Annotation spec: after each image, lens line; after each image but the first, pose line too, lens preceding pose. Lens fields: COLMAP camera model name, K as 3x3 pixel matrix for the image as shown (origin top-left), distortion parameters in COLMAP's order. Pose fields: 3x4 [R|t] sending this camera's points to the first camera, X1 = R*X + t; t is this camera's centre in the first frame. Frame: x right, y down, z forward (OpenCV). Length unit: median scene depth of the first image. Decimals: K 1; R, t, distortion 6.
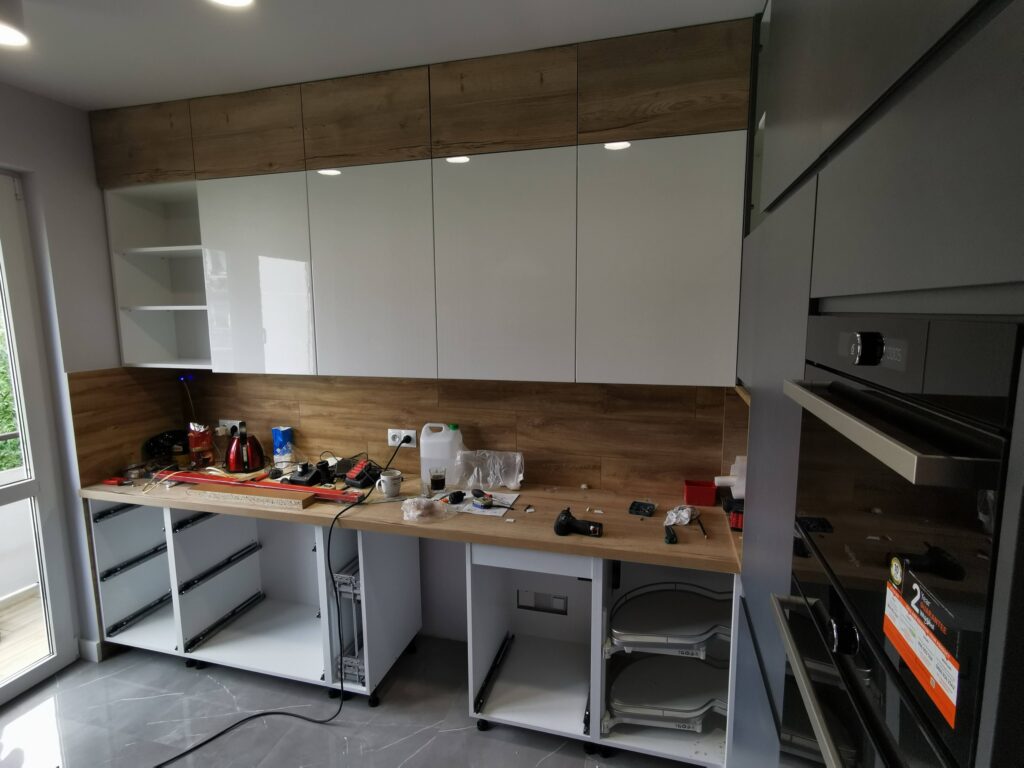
lens RADIAL K [[533.7, 0, 509.6], [0, 533.7, 383.0], [0, 0, 1]] dist [-0.003935, 0.009003]
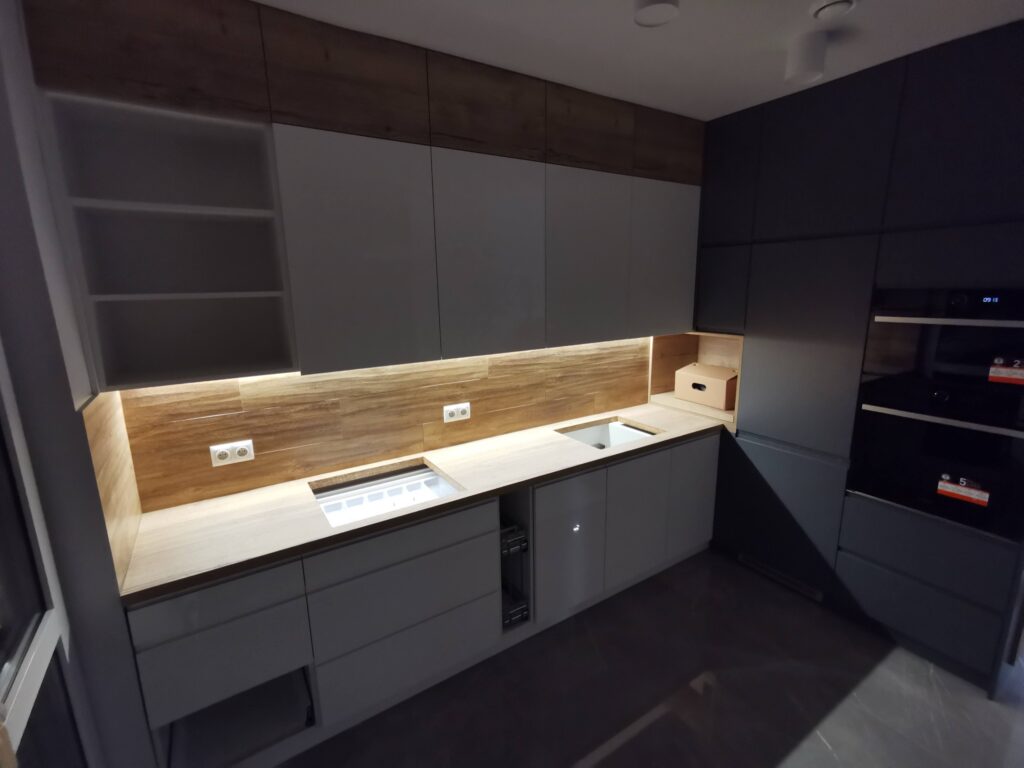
lens RADIAL K [[474.1, 0, 513.0], [0, 474.1, 382.3], [0, 0, 1]] dist [-0.000649, 0.016225]
pose [[0.660128, -0.156847, 0.734595, -0.915117], [0.112789, 0.987566, 0.109505, -0.054247], [-0.742637, 0.010567, 0.669611, 0.309038]]
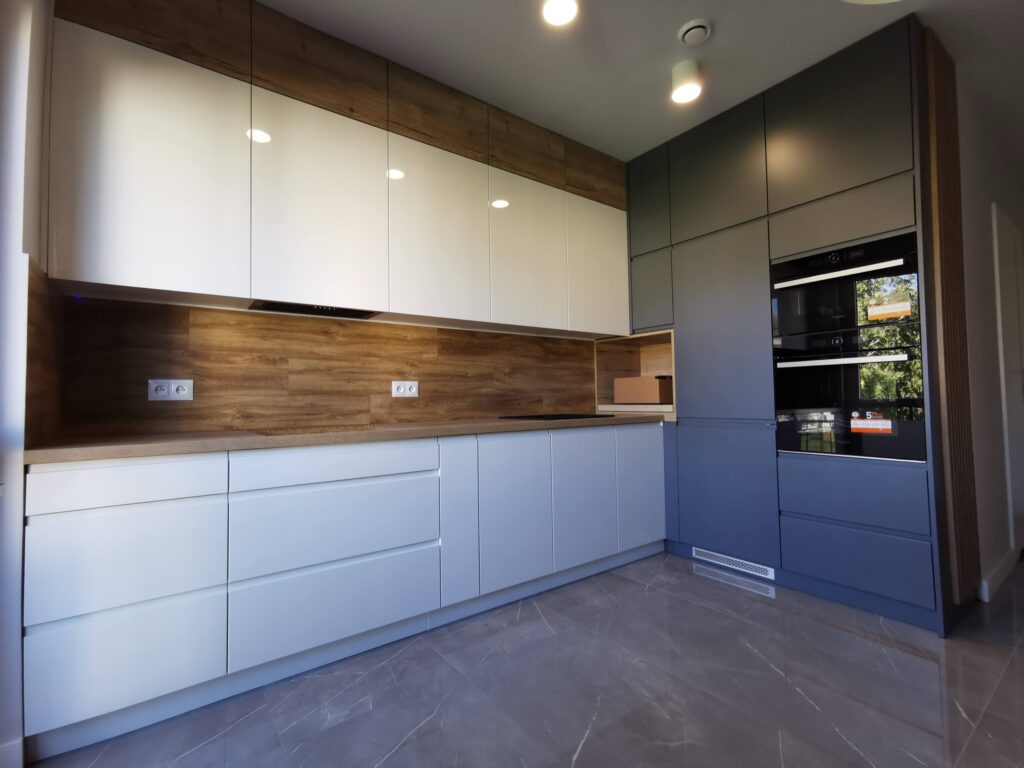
lens RADIAL K [[468.4, 0, 511.2], [0, 468.4, 381.4], [0, 0, 1]] dist [-0.005498, 0.010153]
pose [[0.612494, 0.028644, 0.789956, -0.930210], [0.118313, 0.984764, -0.127443, 0.264958], [-0.781571, 0.171520, 0.599773, 0.275451]]
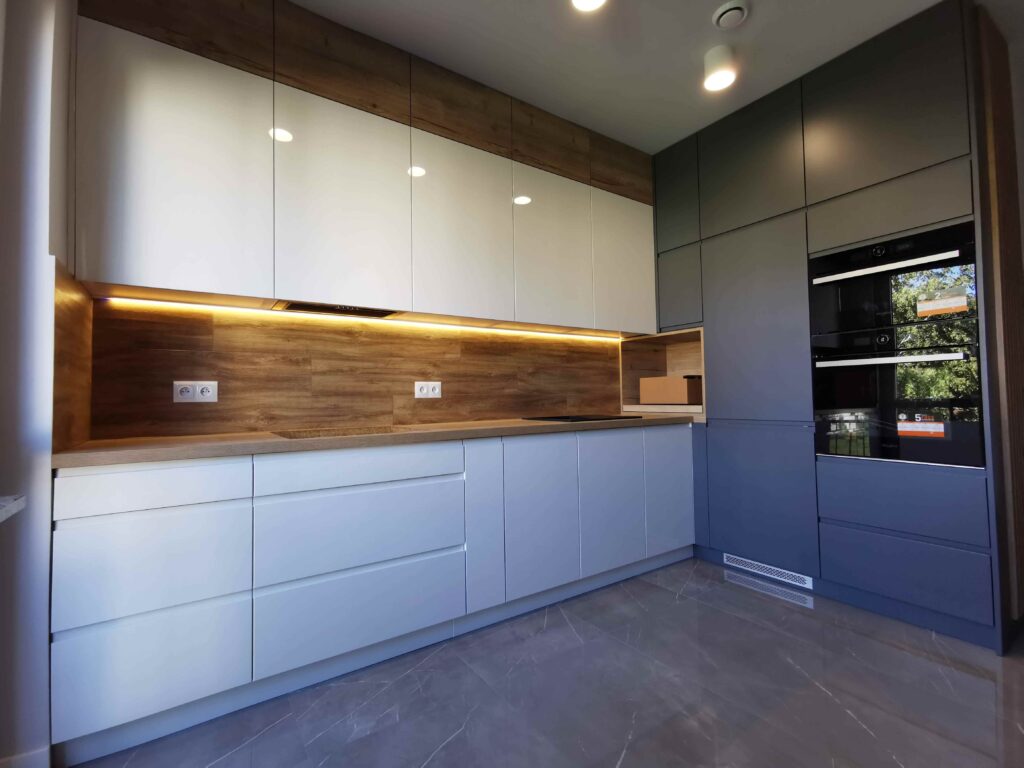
lens RADIAL K [[468.4, 0, 511.2], [0, 468.4, 381.4], [0, 0, 1]] dist [-0.005498, 0.010153]
pose [[0.640859, 0.025189, 0.767246, -0.920947], [0.115511, 0.984918, -0.128818, 0.255556], [-0.758919, 0.171179, 0.628283, 0.303351]]
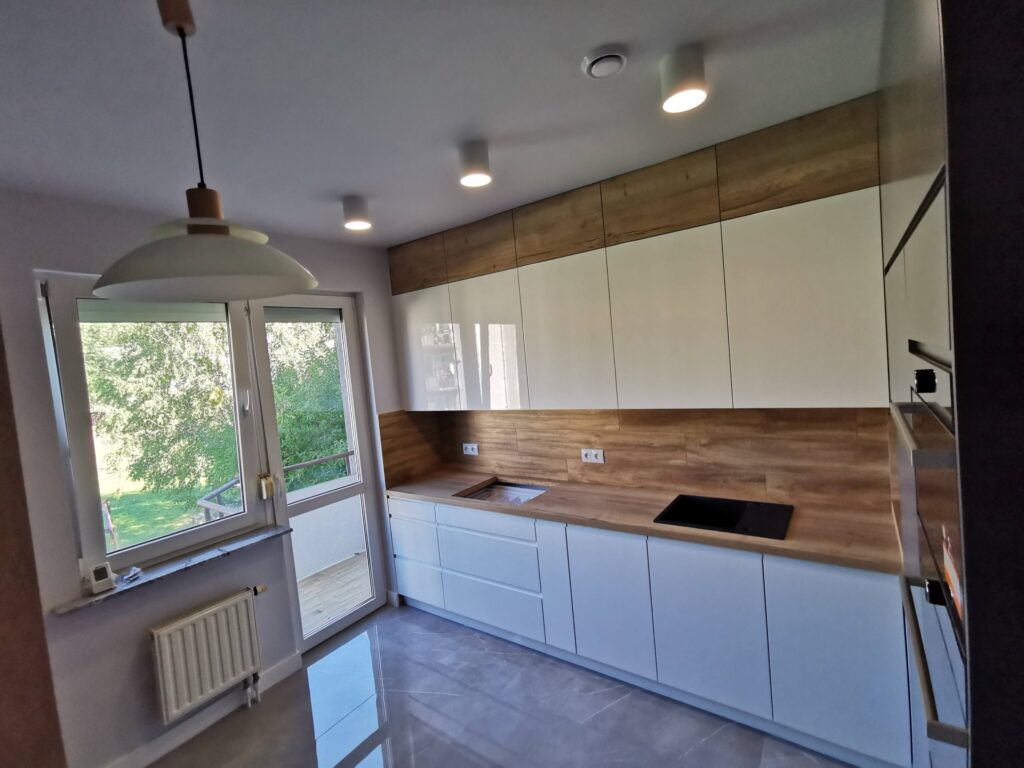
lens RADIAL K [[468.4, 0, 511.2], [0, 468.4, 381.4], [0, 0, 1]] dist [-0.005498, 0.010153]
pose [[0.936428, -0.058070, -0.346022, 0.018616], [0.035918, 0.996893, -0.070096, -0.004457], [0.349017, 0.053212, 0.935604, -0.156537]]
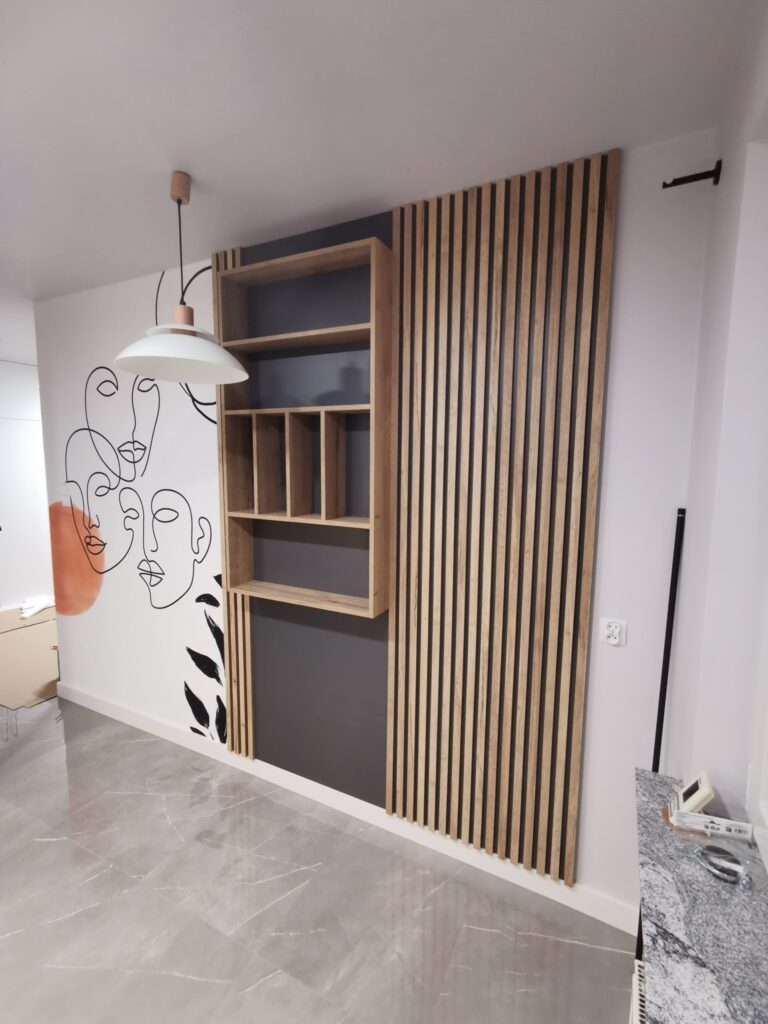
lens RADIAL K [[468.4, 0, 386.7], [0, 468.4, 512.3], [0, 0, 1]] dist [-0.005498, 0.010153]
pose [[-0.982147, -0.025629, 0.186362, -0.823031], [0.021993, 0.968237, 0.249063, -0.094415], [-0.186826, 0.248715, -0.950388, 0.799820]]
